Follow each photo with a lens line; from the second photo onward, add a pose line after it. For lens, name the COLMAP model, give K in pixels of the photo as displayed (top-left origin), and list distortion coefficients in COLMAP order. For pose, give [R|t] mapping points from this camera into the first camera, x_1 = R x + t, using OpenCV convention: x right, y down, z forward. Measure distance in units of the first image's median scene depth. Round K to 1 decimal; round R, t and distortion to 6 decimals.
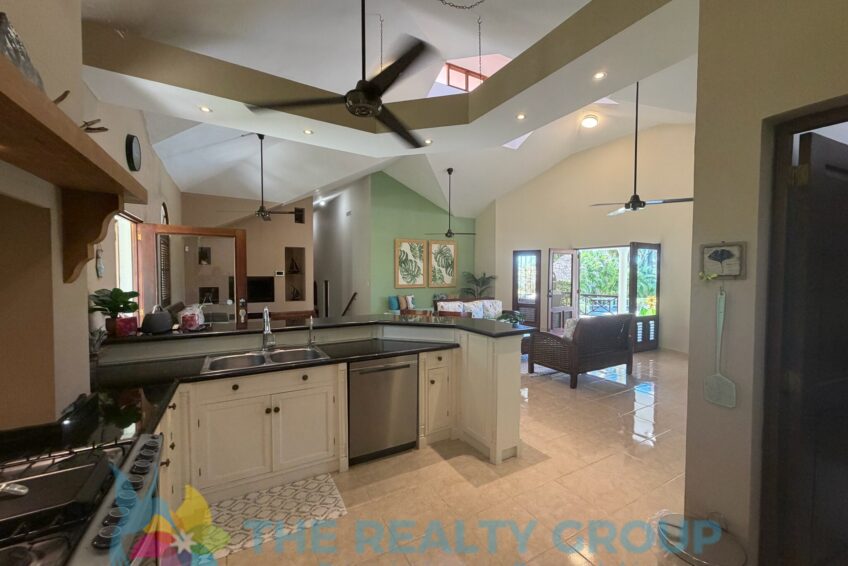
lens RADIAL K [[337.8, 0, 423.8], [0, 337.8, 284.7], [0, 0, 1]] dist [0.000485, 0.000336]
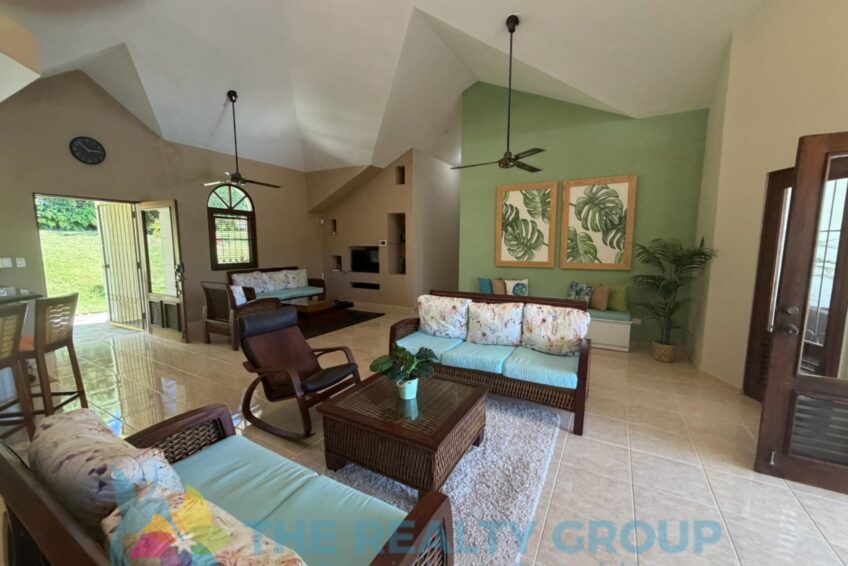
lens RADIAL K [[337.8, 0, 424.9], [0, 337.8, 285.9], [0, 0, 1]] dist [0.000485, 0.000336]
pose [[0.524240, 0.103364, -0.845274, 0.378530], [-0.032878, 0.994323, 0.101199, -0.012357], [0.850935, -0.025262, 0.524662, 0.535250]]
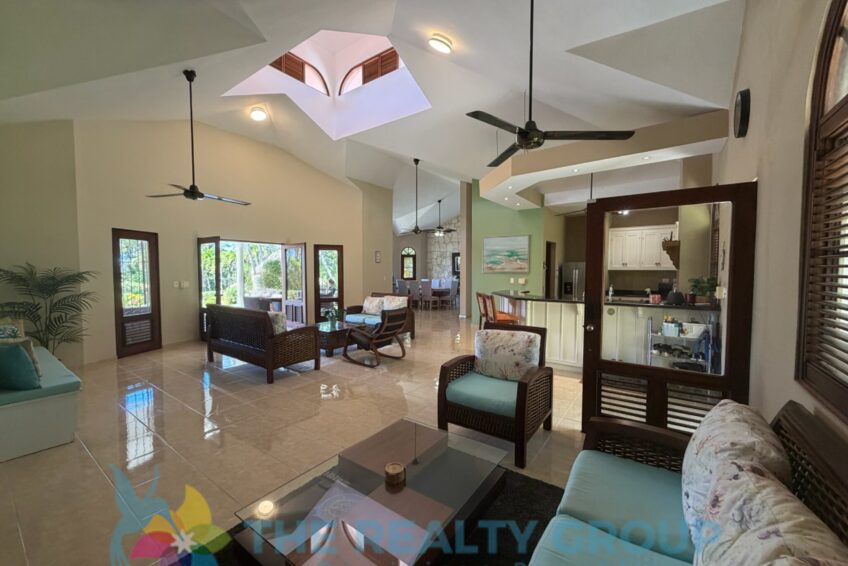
lens RADIAL K [[337.8, 0, 425.1], [0, 337.8, 283.6], [0, 0, 1]] dist [0.000485, 0.000336]
pose [[-0.419160, -0.039037, 0.907073, -0.483047], [0.034932, 0.997642, 0.059078, -0.022524], [-0.907240, 0.056449, -0.416808, 0.758606]]
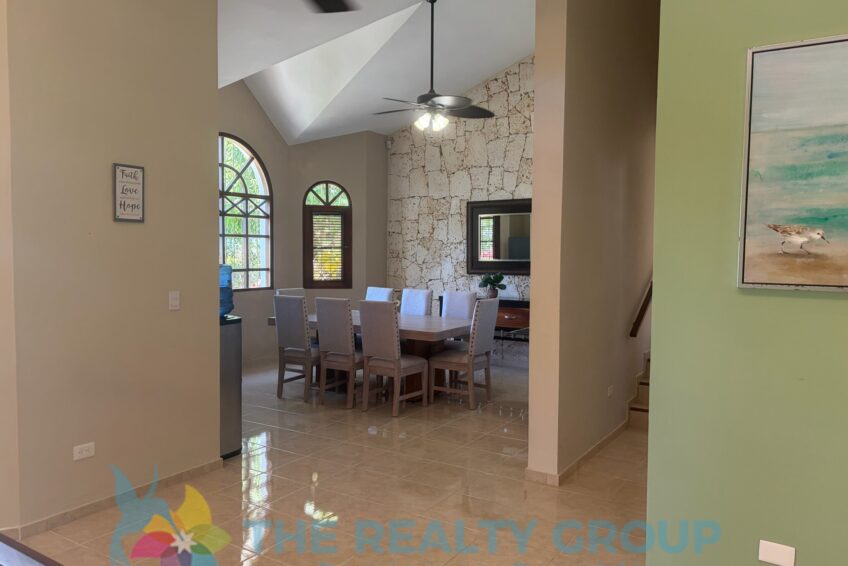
lens RADIAL K [[633.7, 0, 427.7], [0, 633.7, 292.0], [0, 0, 1]] dist [0.013944, -0.004218]
pose [[-0.472007, -0.062331, 0.879389, 0.111440], [0.022521, 0.996319, 0.082707, -0.015439], [-0.881307, 0.058844, -0.468866, 0.467819]]
